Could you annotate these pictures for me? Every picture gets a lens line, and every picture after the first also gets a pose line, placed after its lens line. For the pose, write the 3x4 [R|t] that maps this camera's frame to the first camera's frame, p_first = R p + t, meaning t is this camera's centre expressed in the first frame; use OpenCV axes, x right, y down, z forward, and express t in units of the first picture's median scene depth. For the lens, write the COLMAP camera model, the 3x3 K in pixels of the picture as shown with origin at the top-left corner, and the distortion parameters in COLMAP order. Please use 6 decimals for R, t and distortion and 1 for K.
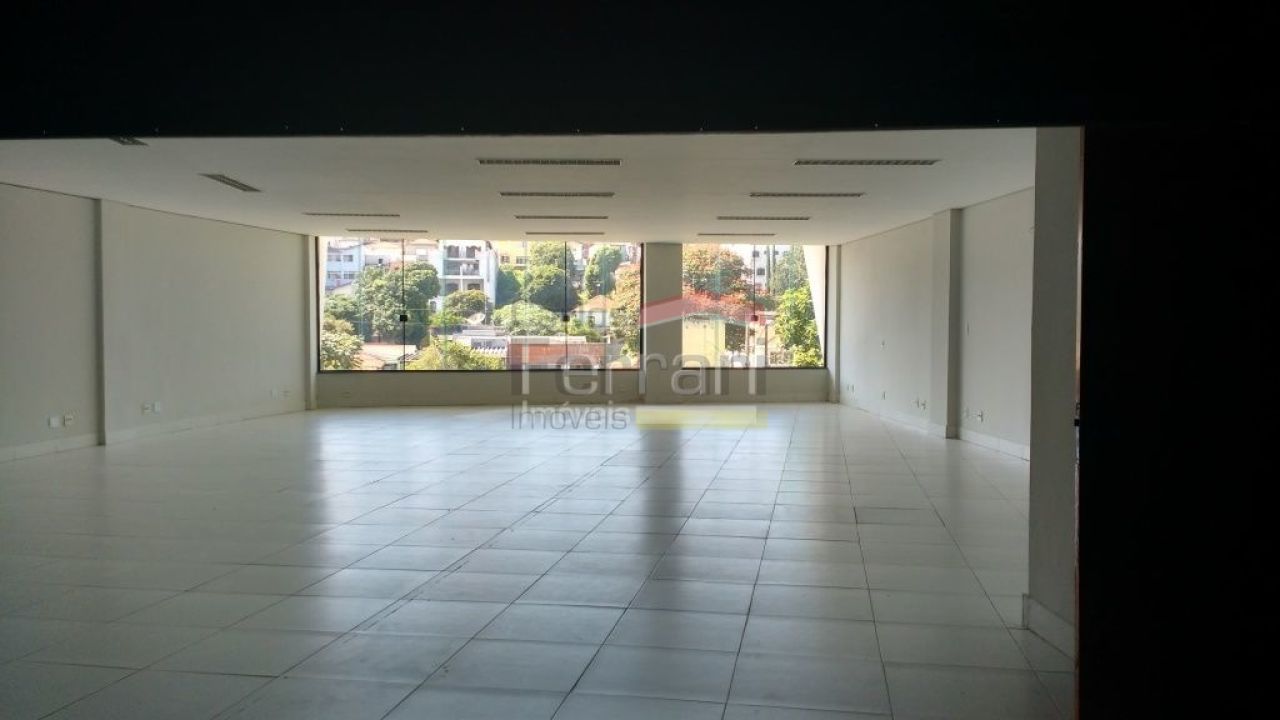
lens RADIAL K [[980.1, 0, 645.0], [0, 980.1, 360.7], [0, 0, 1]] dist [0.081813, -0.000226]
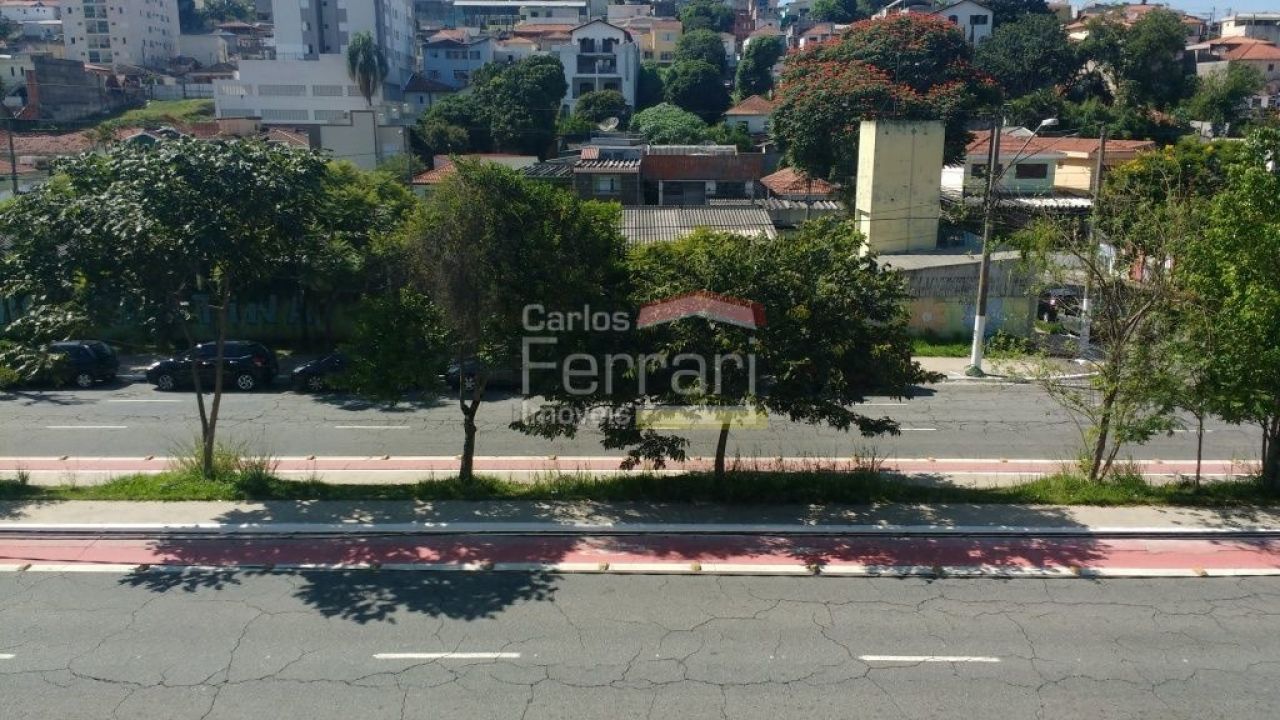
lens RADIAL K [[980.1, 0, 645.0], [0, 980.1, 360.7], [0, 0, 1]] dist [0.081813, -0.000226]
pose [[0.988521, 0.032094, -0.147637, -0.006218], [-0.003305, 0.981537, 0.191242, -0.003773], [0.151049, -0.188559, 0.970376, 0.109356]]
